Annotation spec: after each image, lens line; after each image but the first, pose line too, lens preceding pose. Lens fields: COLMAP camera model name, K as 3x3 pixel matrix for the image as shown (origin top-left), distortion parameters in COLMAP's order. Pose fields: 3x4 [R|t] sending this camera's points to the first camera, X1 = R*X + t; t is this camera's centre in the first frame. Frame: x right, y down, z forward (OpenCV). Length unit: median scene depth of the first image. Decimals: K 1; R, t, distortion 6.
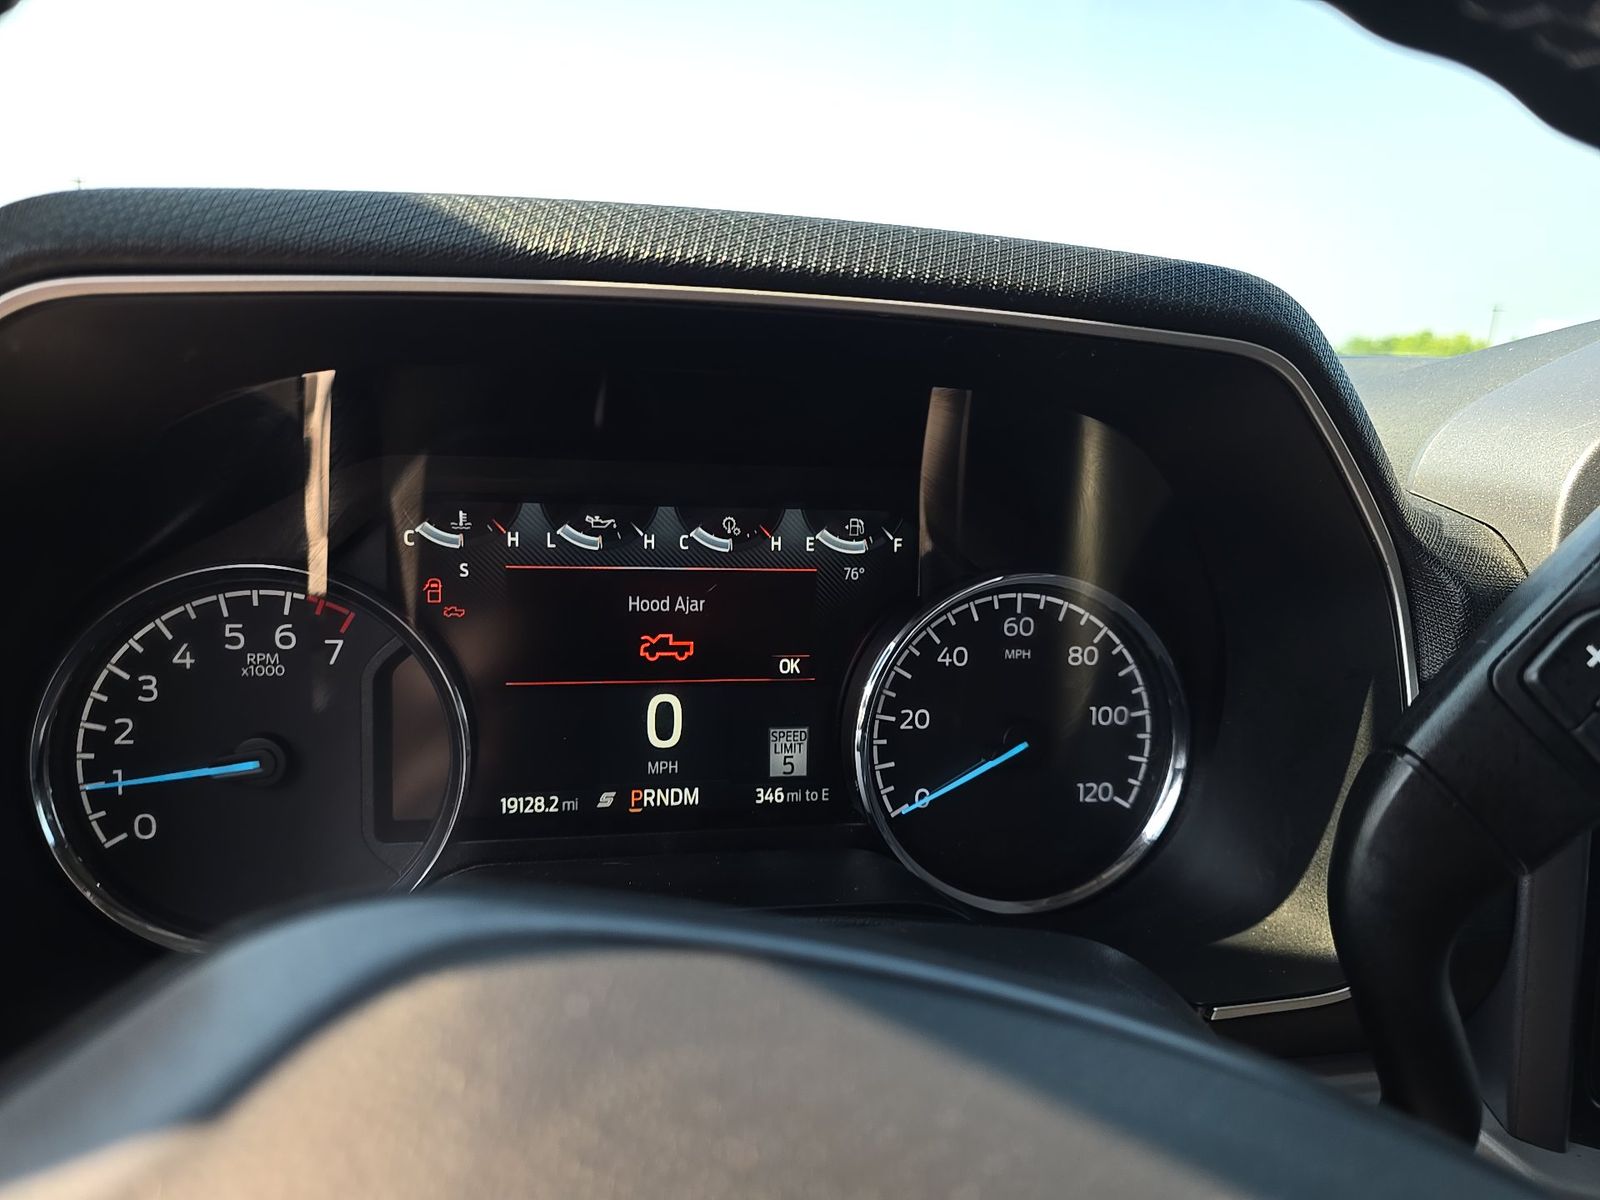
lens RADIAL K [[1114.3, 0, 772.8], [0, 1114.3, 596.8], [0, 0, 1]] dist [-0.002476, -0.015386]
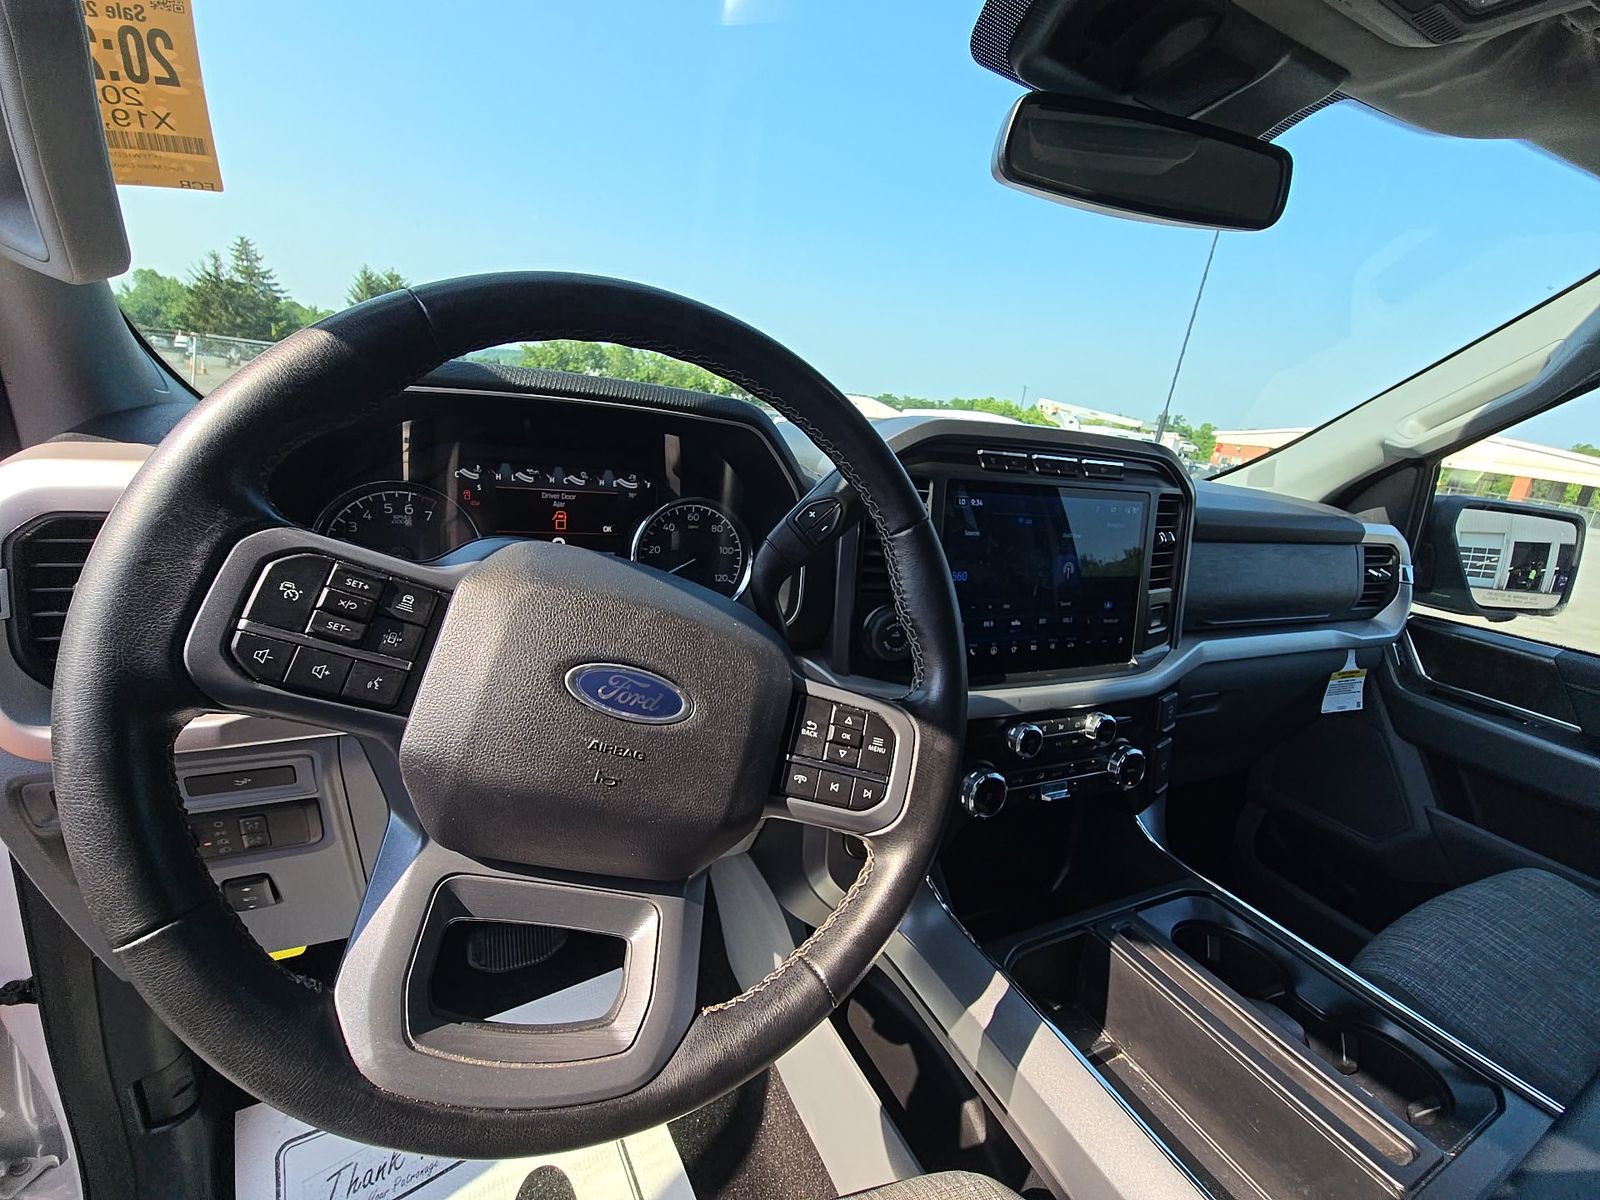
lens RADIAL K [[654.7, 0, 791.7], [0, 654.7, 587.2], [0, 0, 1]] dist [0.003044, -0.003700]
pose [[0.969099, 0.001217, 0.246668, 0.059410], [-0.021652, 0.996548, 0.080150, 0.069115], [-0.245719, -0.083014, 0.965780, -0.690696]]
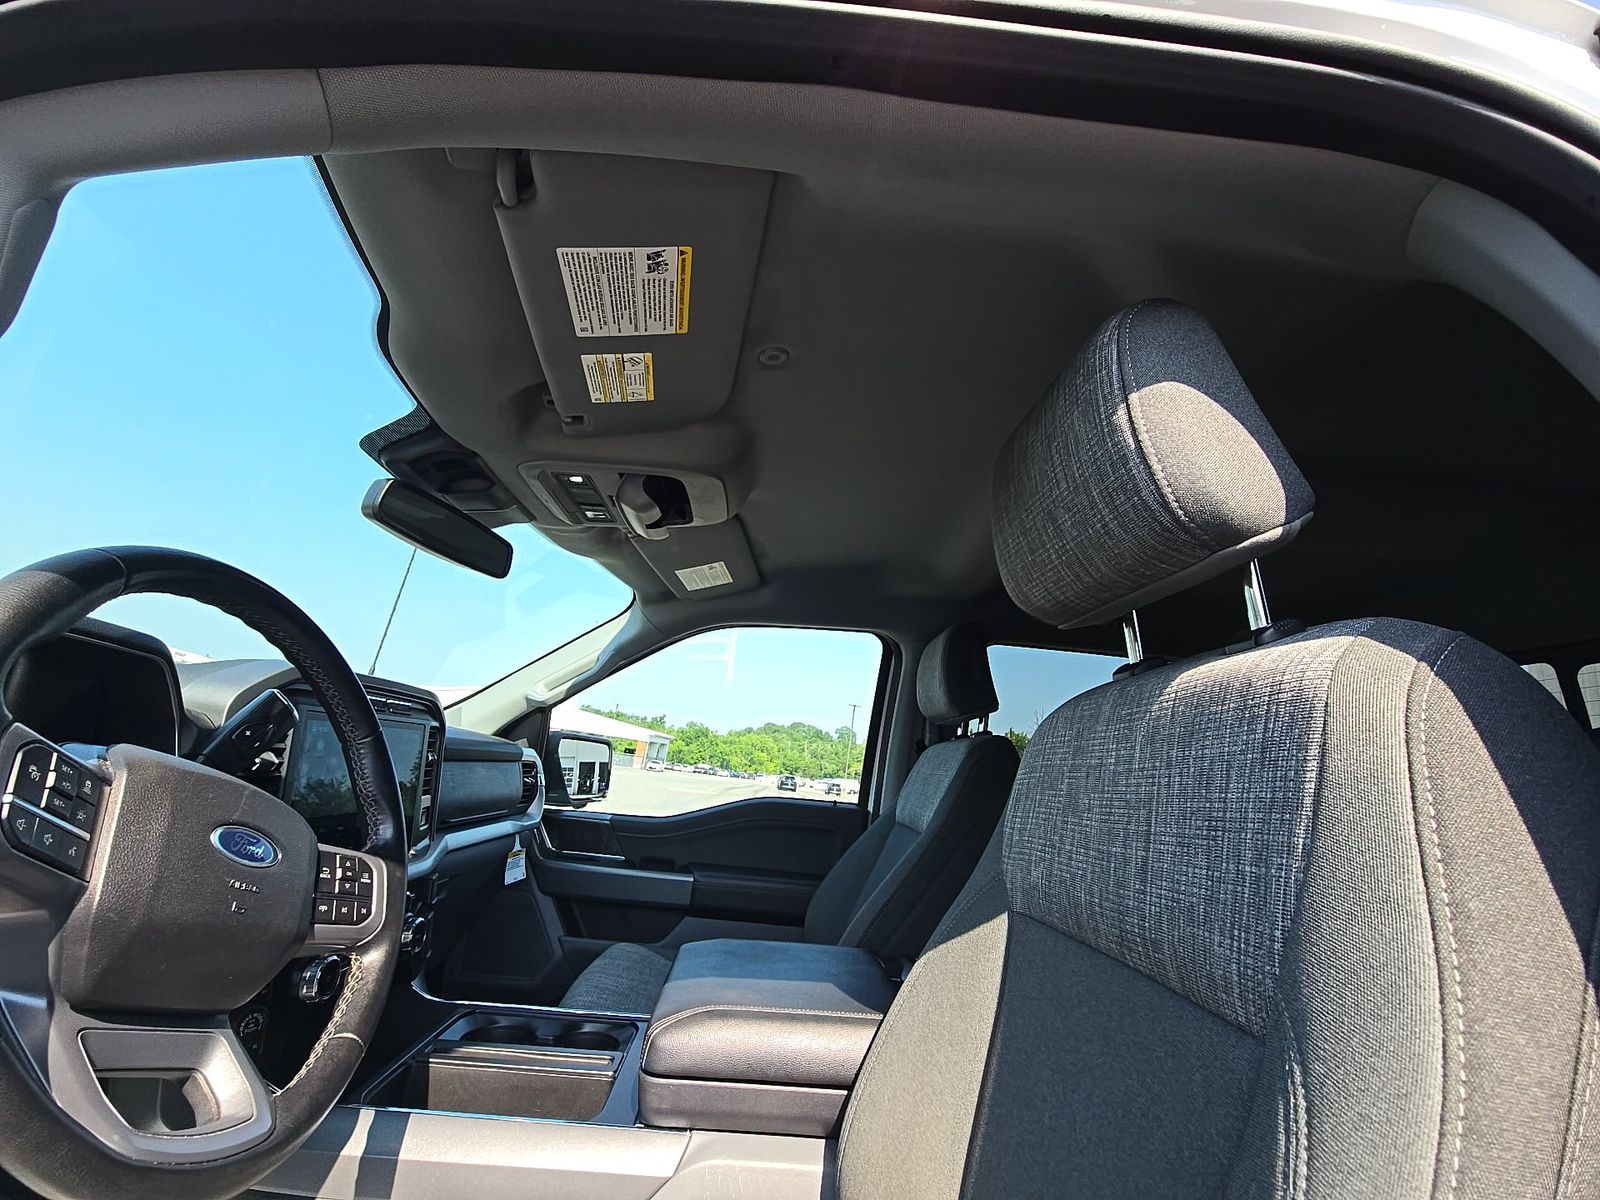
lens RADIAL K [[654.7, 0, 801.9], [0, 654.7, 585.7], [0, 0, 1]] dist [0.003044, -0.003700]
pose [[0.137975, 0.247230, 0.959083, -1.055814], [0.082496, 0.962111, -0.259878, 0.212806], [-0.986994, 0.114977, 0.112352, -1.027934]]
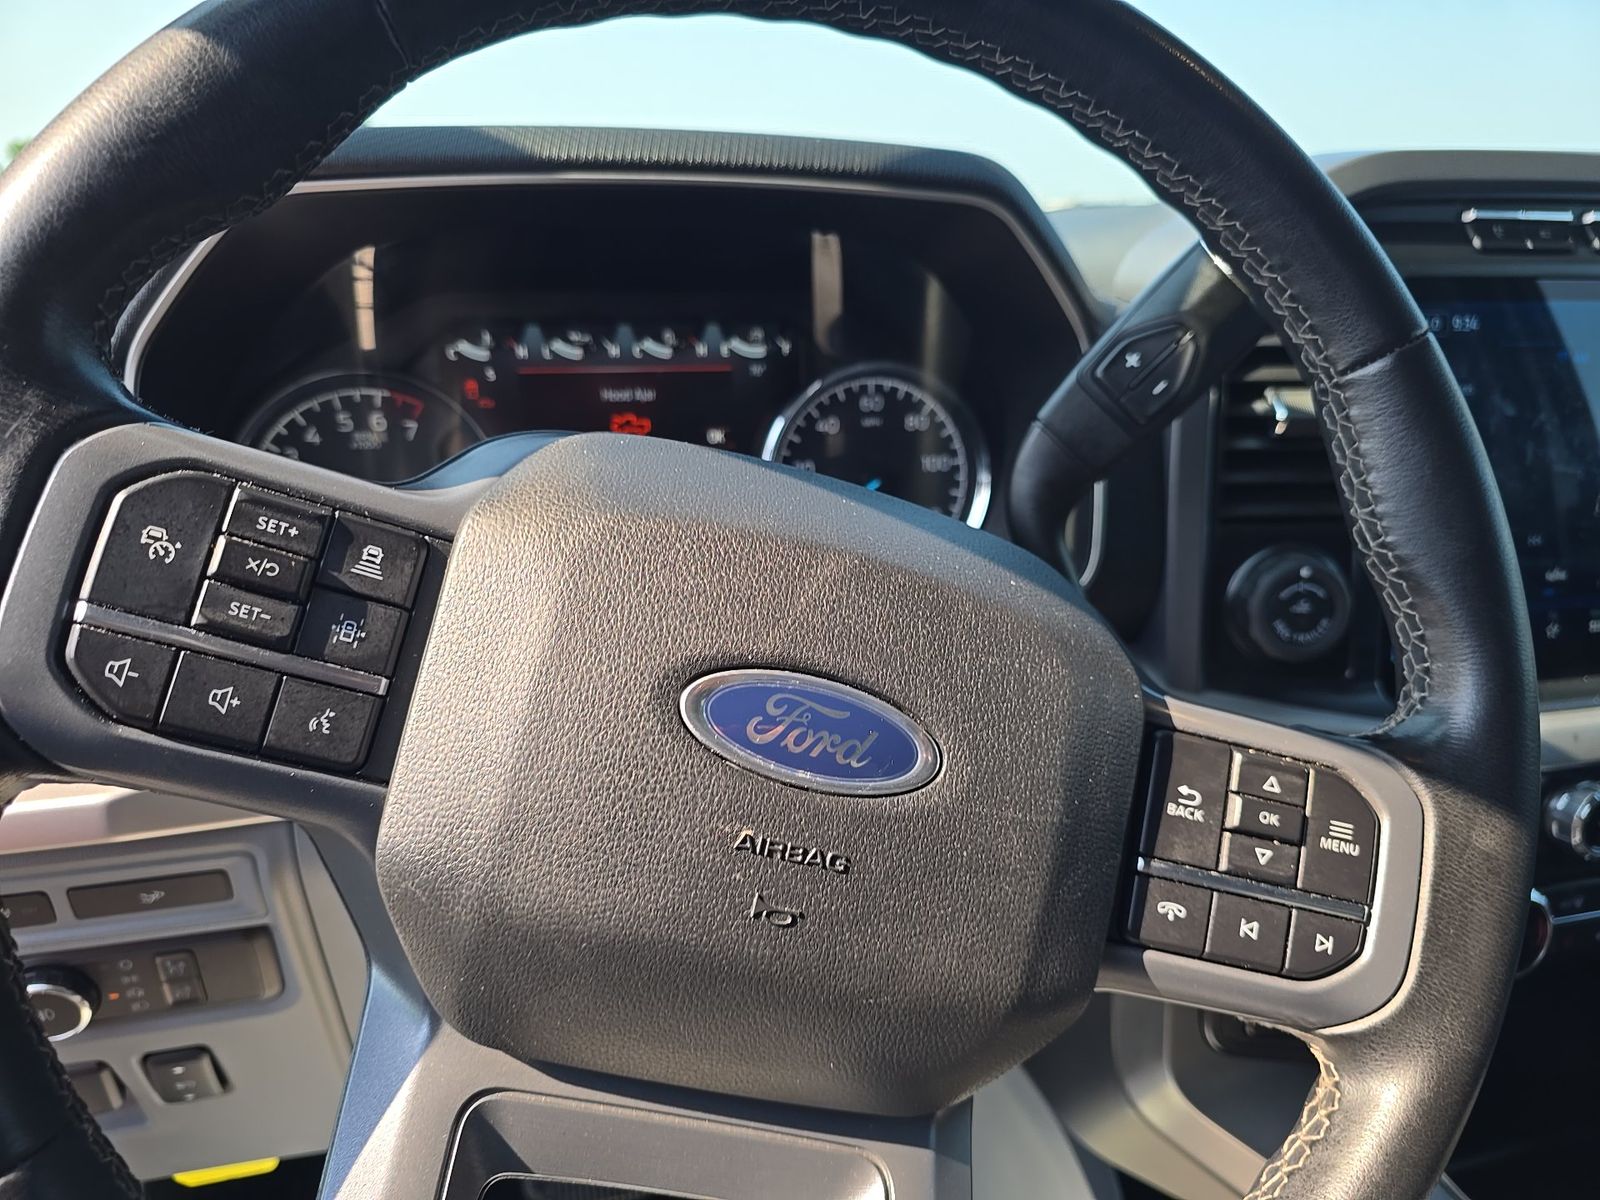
lens RADIAL K [[1114.3, 0, 772.3], [0, 1114.3, 604.6], [0, 0, 1]] dist [-0.002476, -0.015386]
pose [[0.997802, -0.052396, 0.040564, 0.019280], [0.047324, 0.991976, 0.117236, 0.119077], [-0.046381, -0.115059, 0.992275, -0.501459]]
